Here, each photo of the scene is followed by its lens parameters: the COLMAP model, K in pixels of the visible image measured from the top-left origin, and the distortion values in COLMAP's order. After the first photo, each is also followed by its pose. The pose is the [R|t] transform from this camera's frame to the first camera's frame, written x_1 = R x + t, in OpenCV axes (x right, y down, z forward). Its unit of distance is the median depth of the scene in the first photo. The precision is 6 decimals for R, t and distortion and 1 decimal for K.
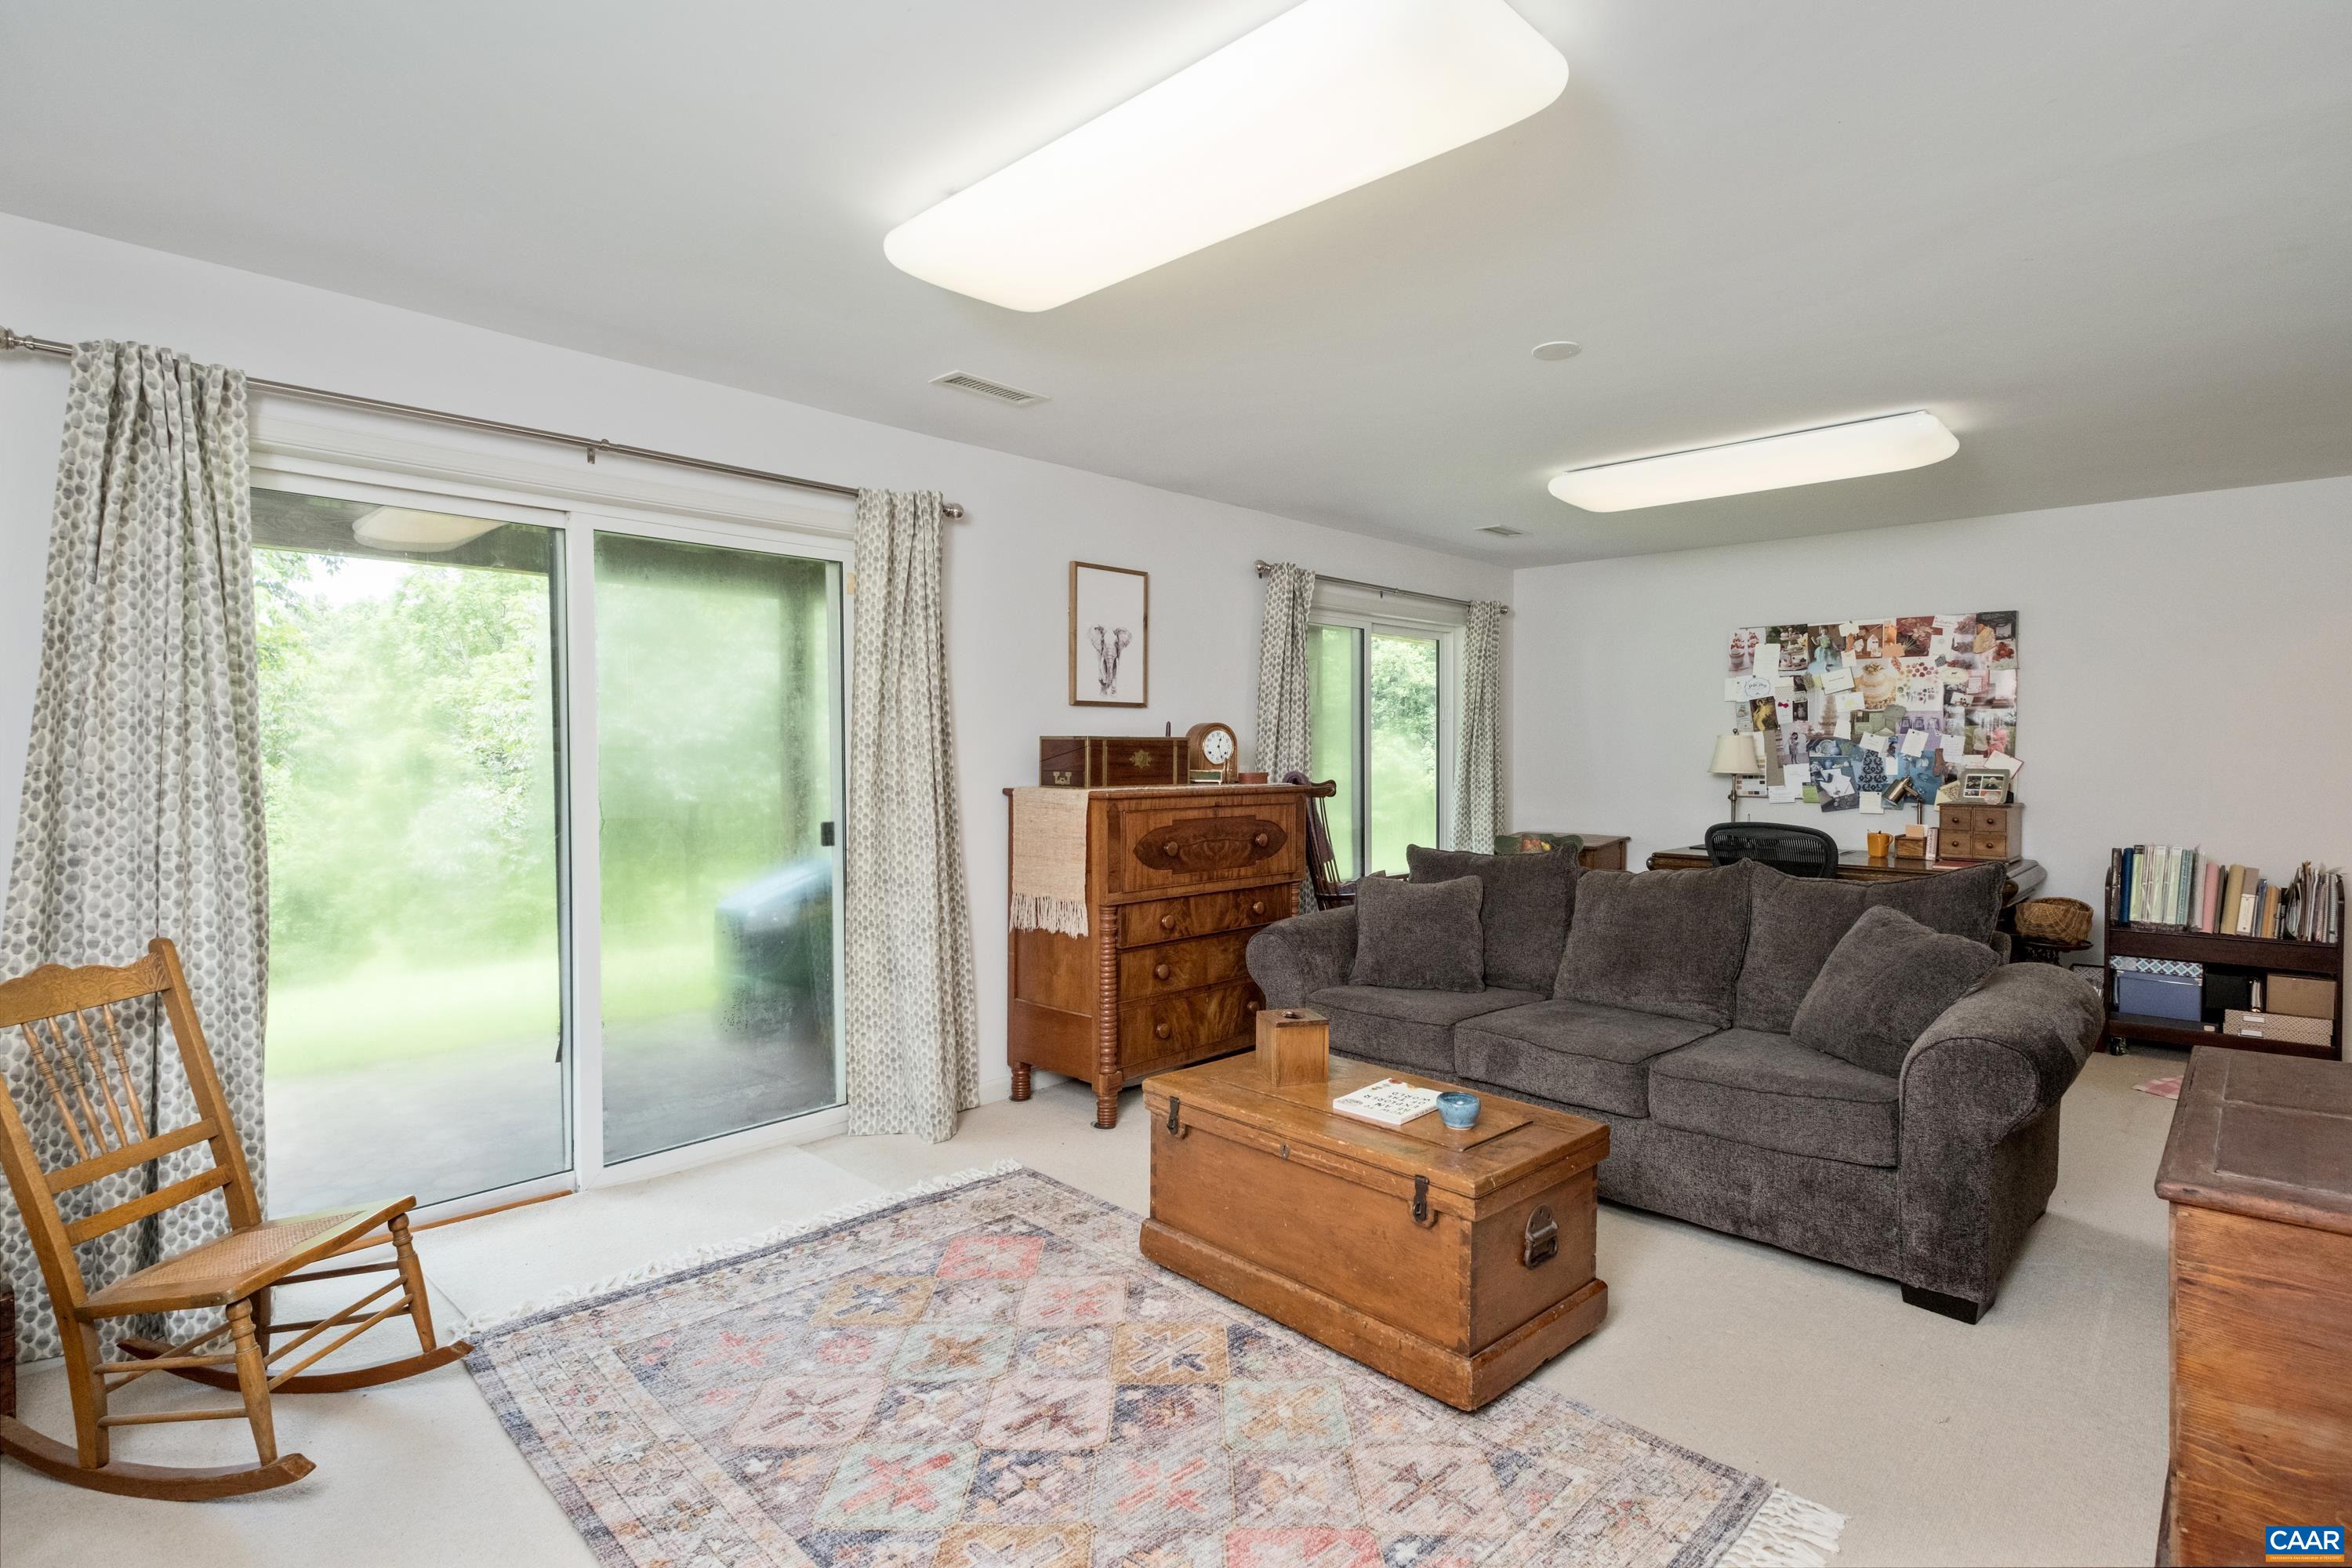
lens RADIAL K [[1169.1, 0, 1176.0], [0, 1169.1, 784.0], [0, 0, 1]] dist [0.000783, 0.000123]
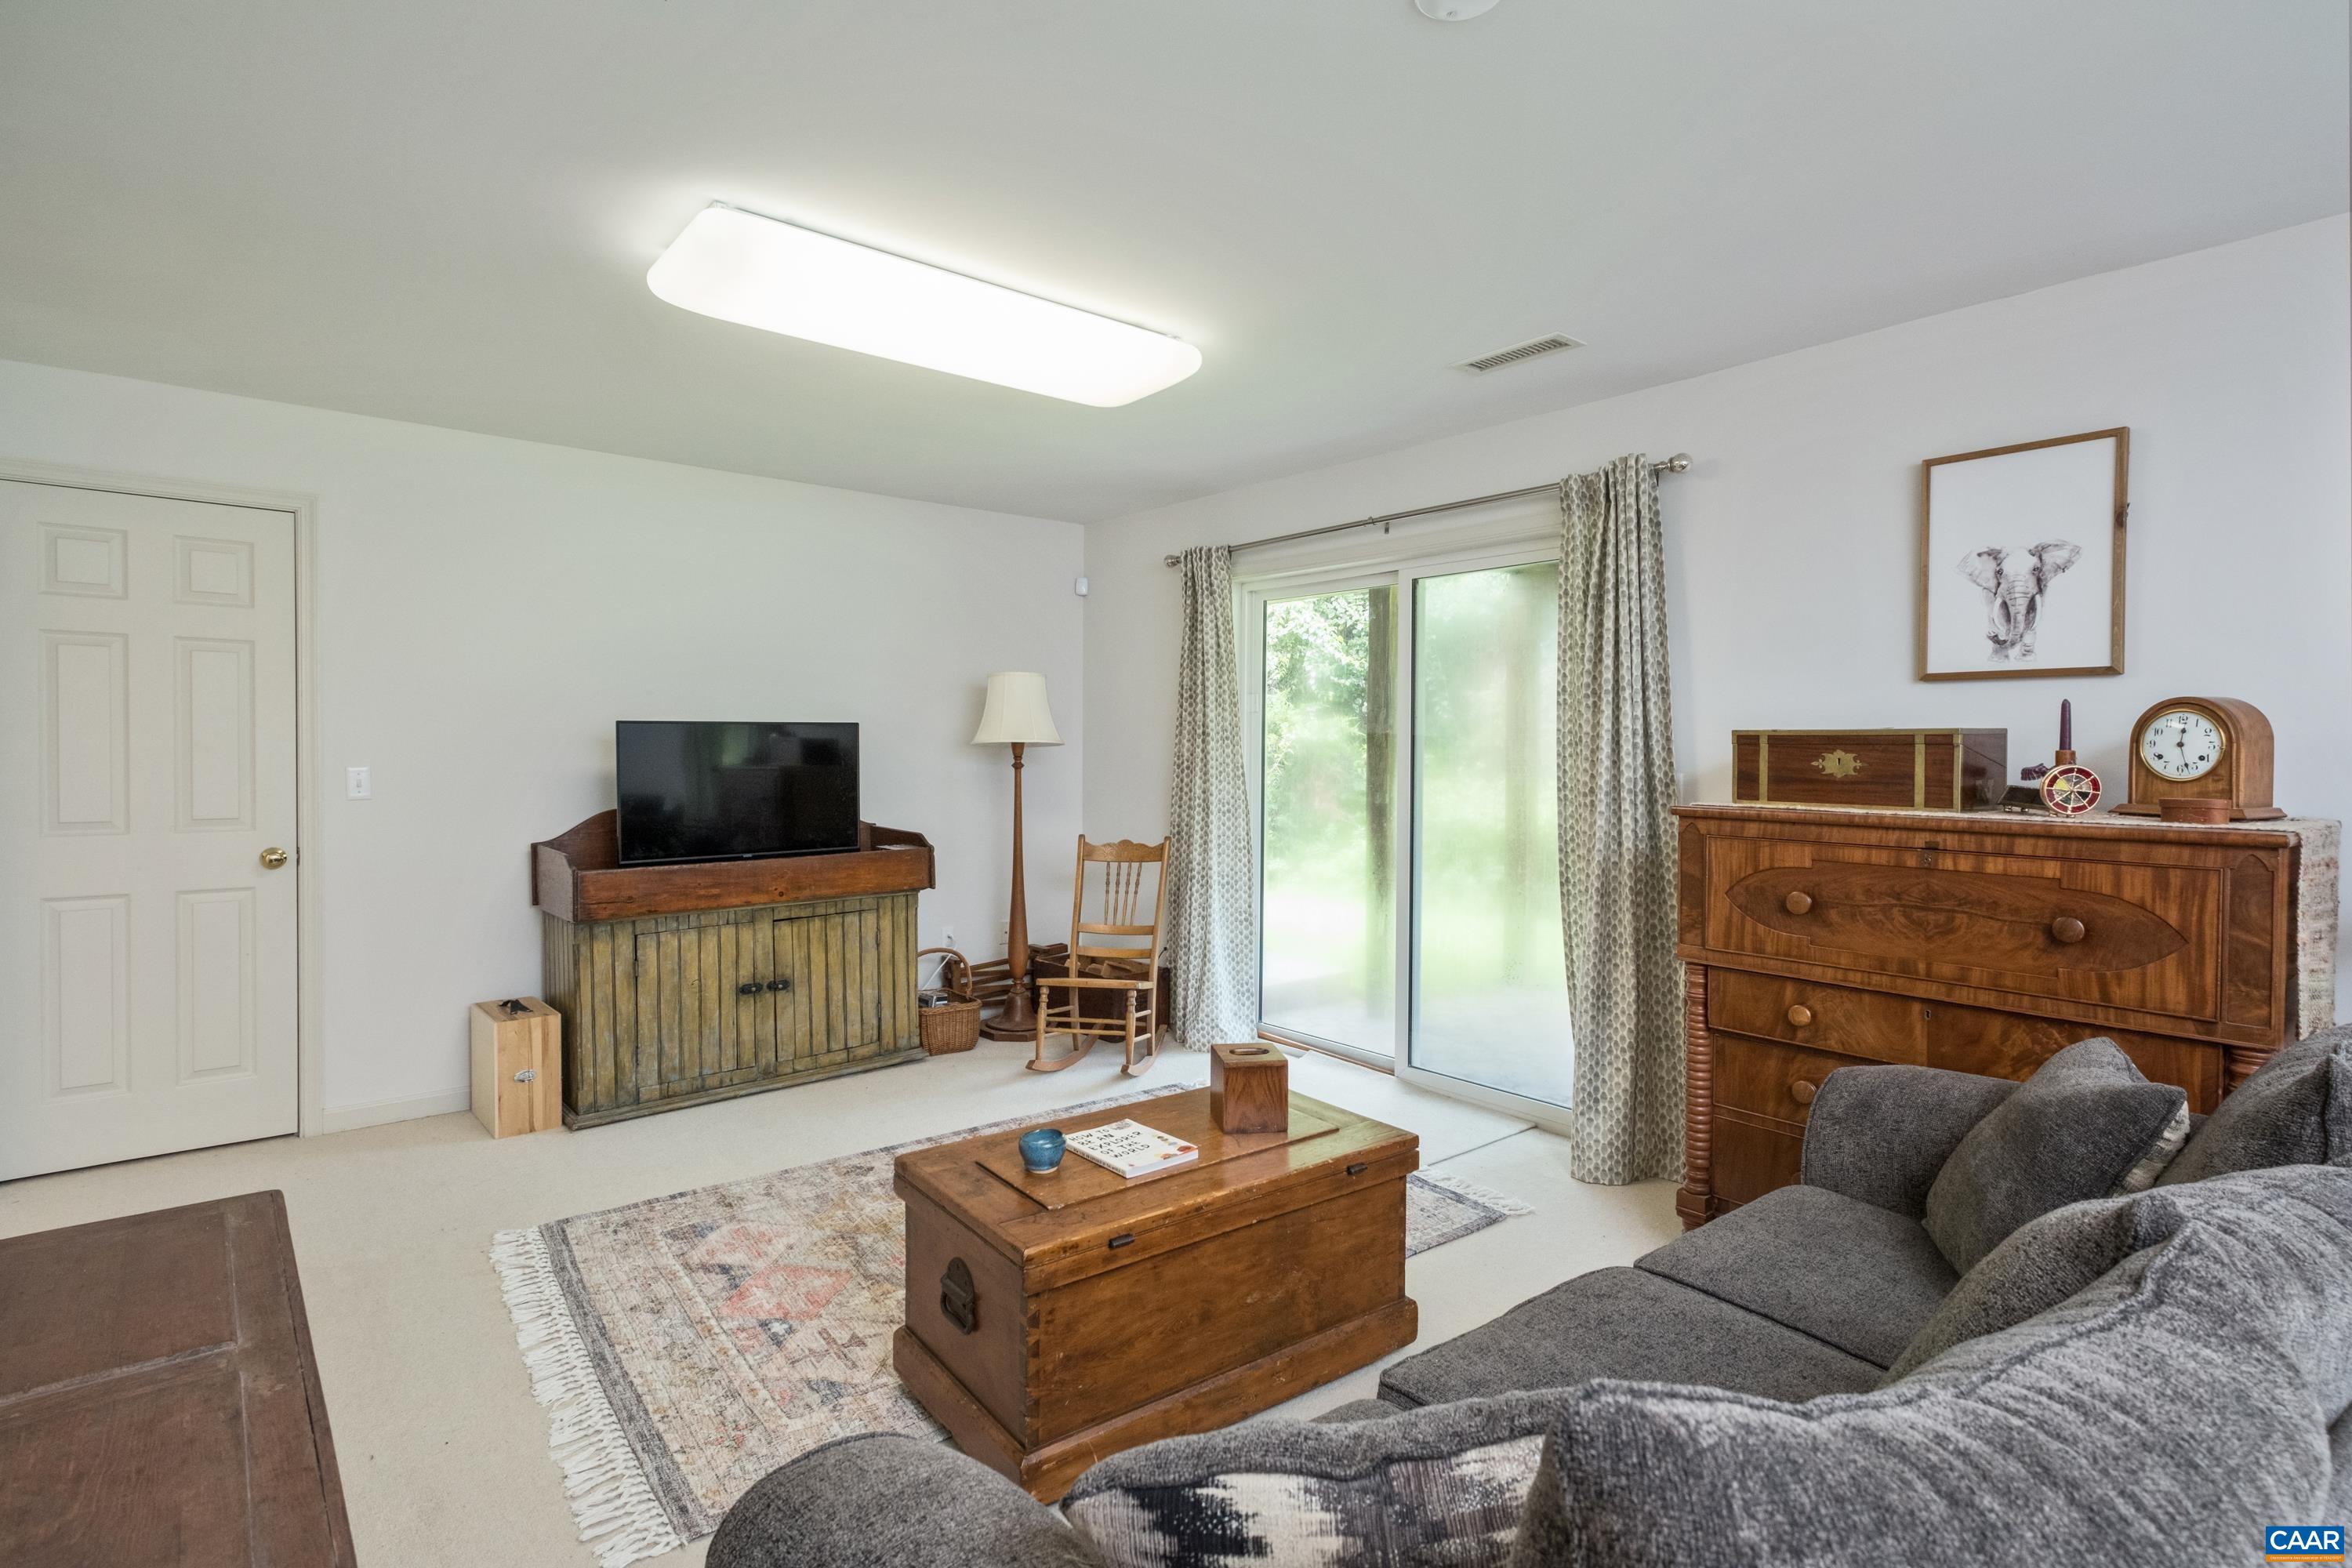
lens RADIAL K [[1155.0, 0, 1176.0], [0, 1155.0, 784.0], [0, 0, 1]] dist [0.002459, 0.000066]
pose [[-0.125085, 0.034365, -0.991551, 0.616251], [-0.030549, 0.998793, 0.038469, -0.022333], [0.991676, 0.035102, -0.123884, 0.674900]]
